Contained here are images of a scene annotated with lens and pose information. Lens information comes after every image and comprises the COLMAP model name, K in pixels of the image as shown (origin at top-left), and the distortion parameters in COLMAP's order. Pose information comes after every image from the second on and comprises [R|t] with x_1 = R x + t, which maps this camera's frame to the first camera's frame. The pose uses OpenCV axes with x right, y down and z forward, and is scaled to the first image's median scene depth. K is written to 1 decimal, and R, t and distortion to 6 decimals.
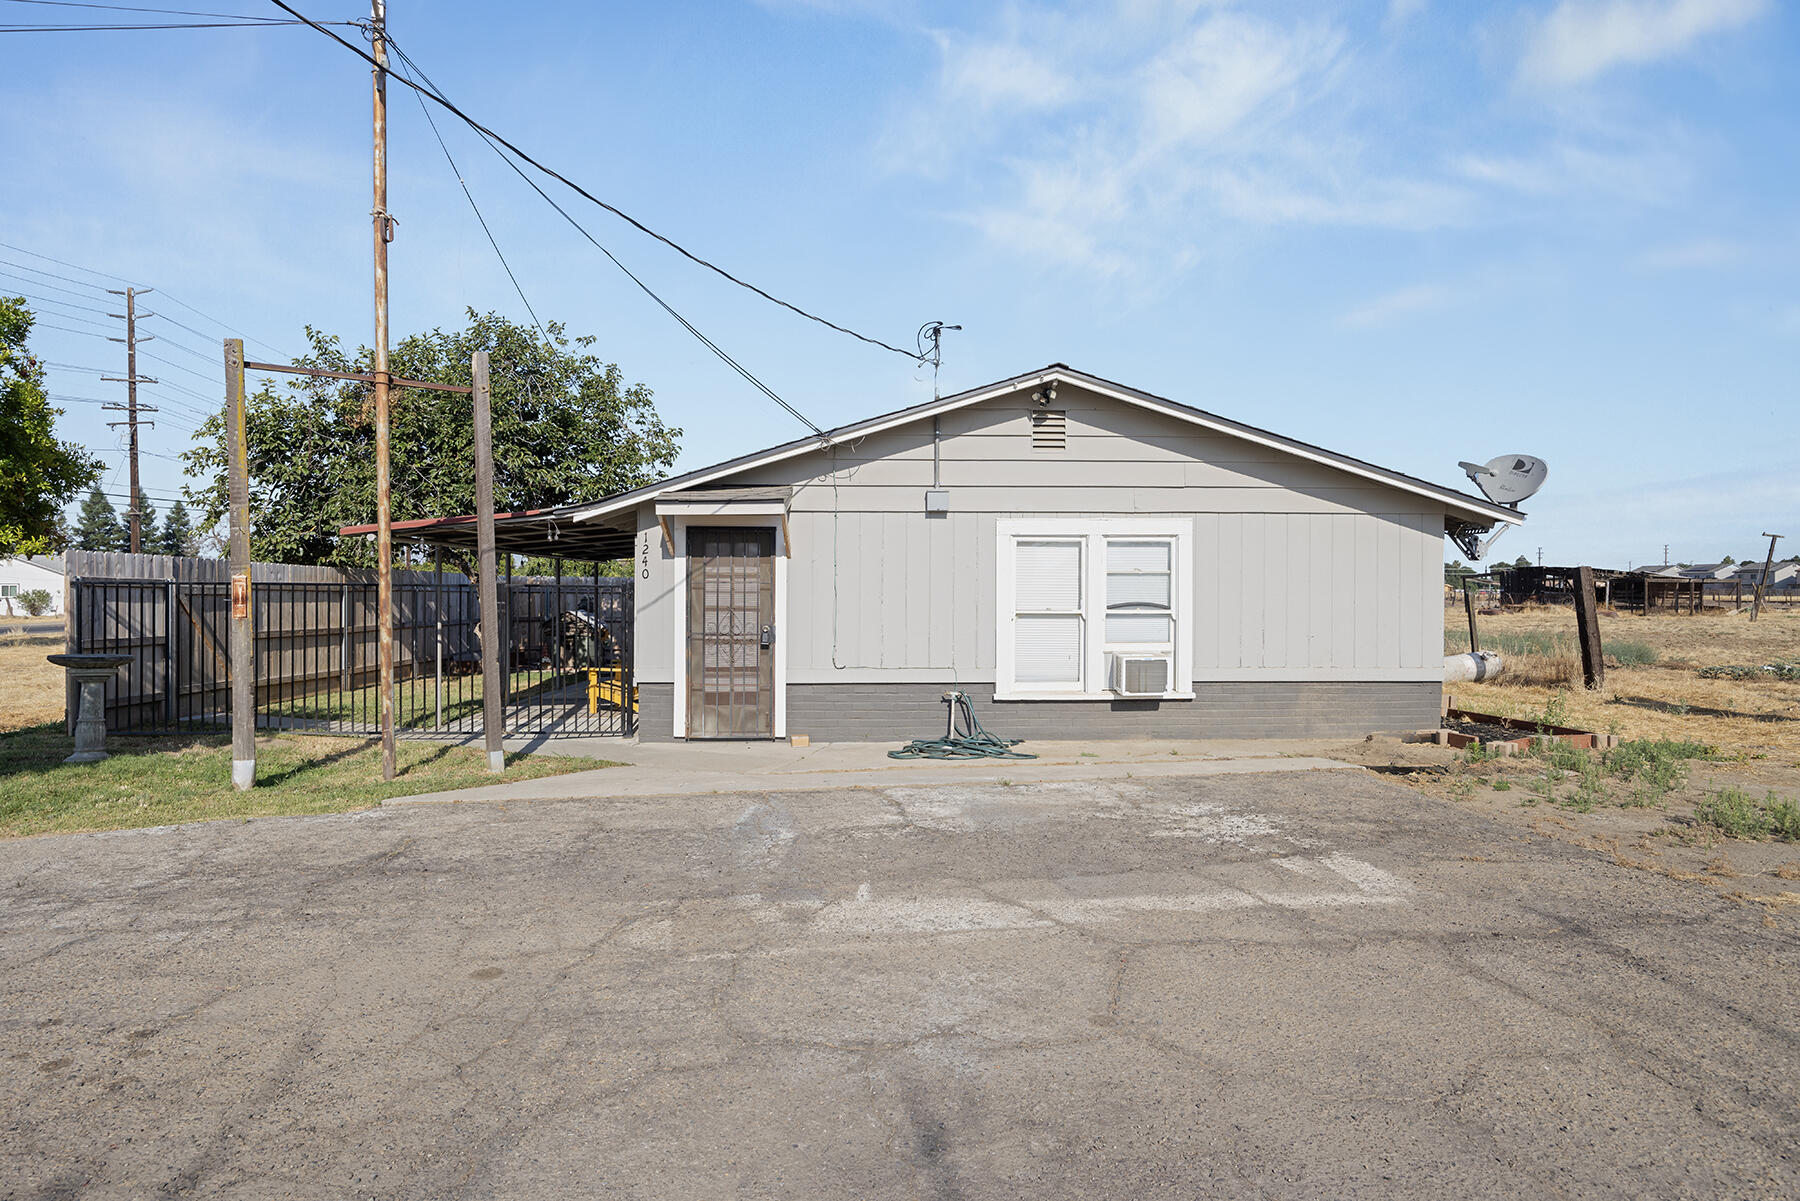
lens RADIAL K [[1067.7, 0, 900.0], [0, 1067.7, 600.5], [0, 0, 1]] dist [-0.001830, -0.000649]
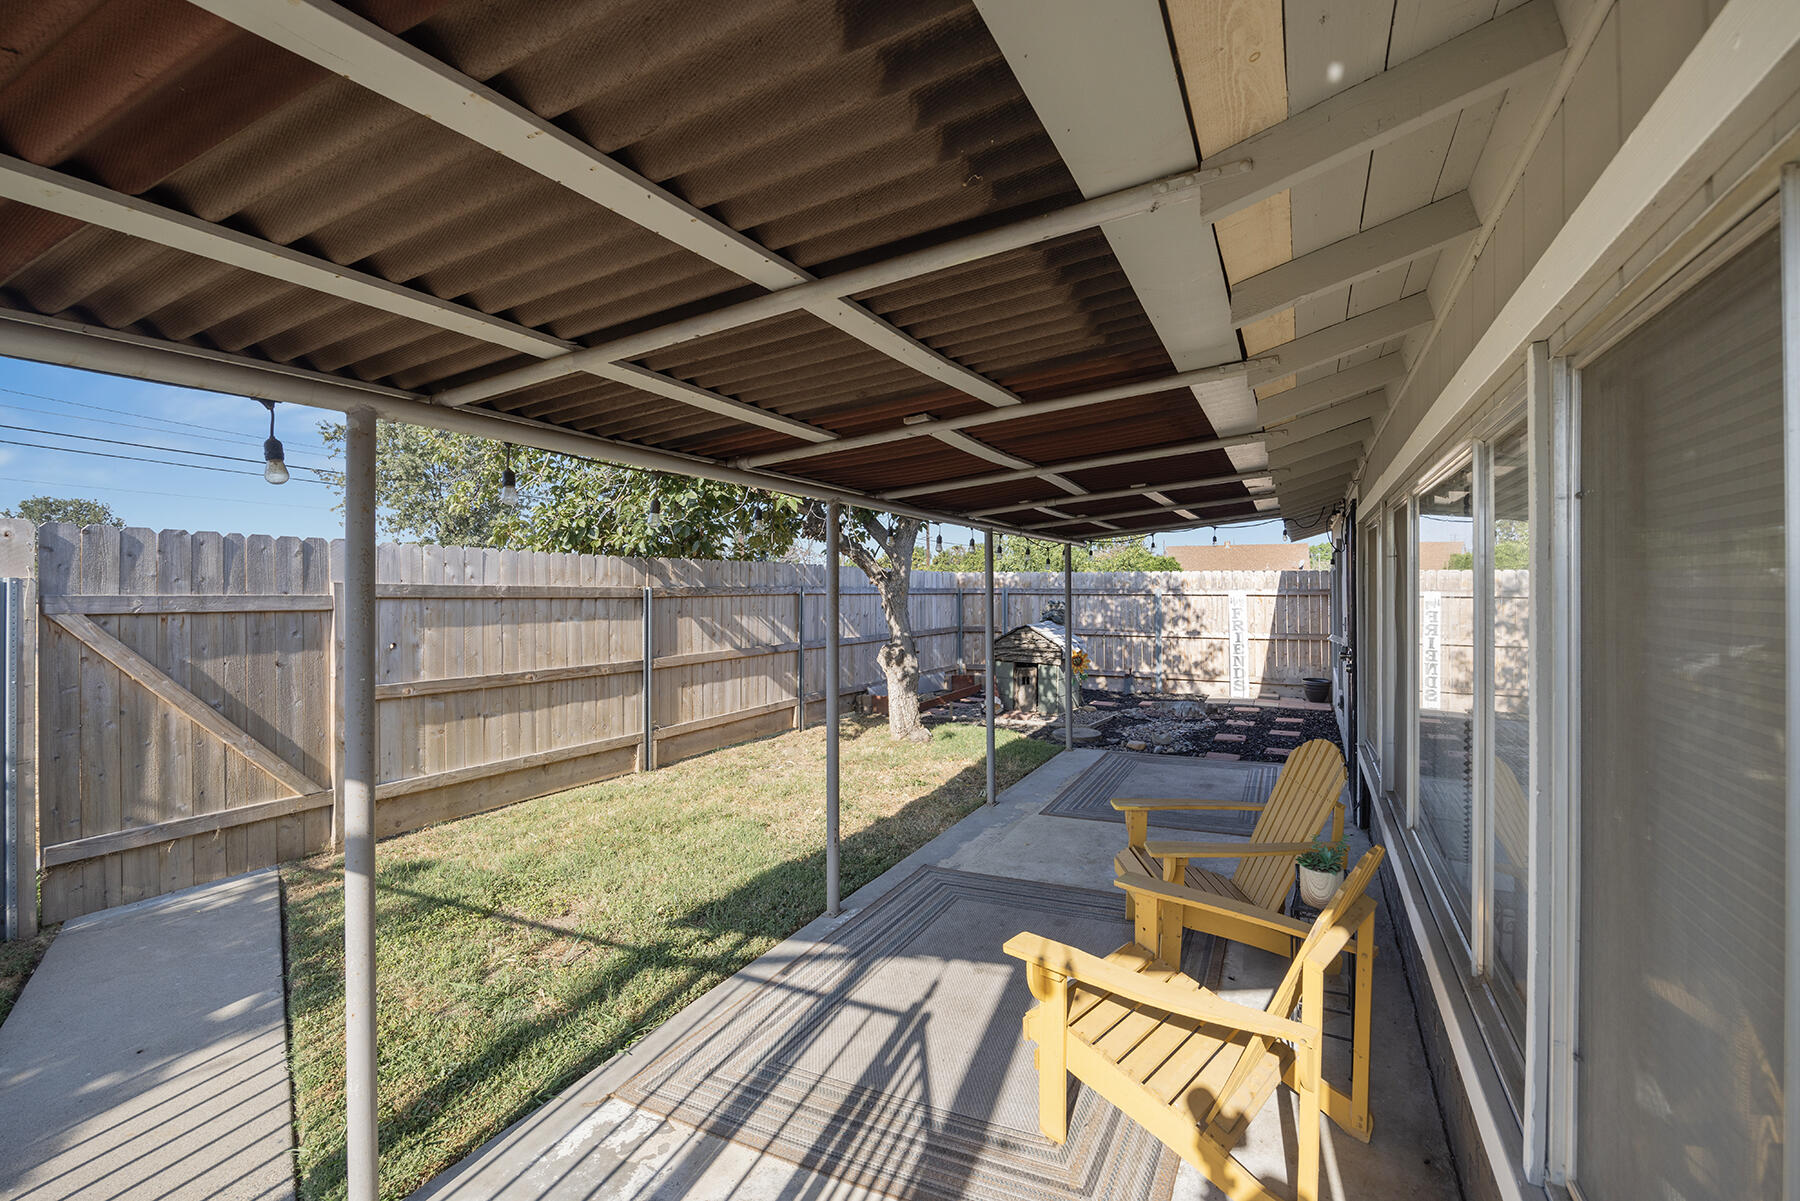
lens RADIAL K [[851.3, 0, 900.0], [0, 851.3, 600.5], [0, 0, 1]] dist [-0.018031, 0.001706]
pose [[0.887905, 0.001413, -0.460026, -0.156641], [-0.001971, 0.999998, -0.000733, -0.006961], [0.460024, 0.001558, 0.887905, 0.559615]]
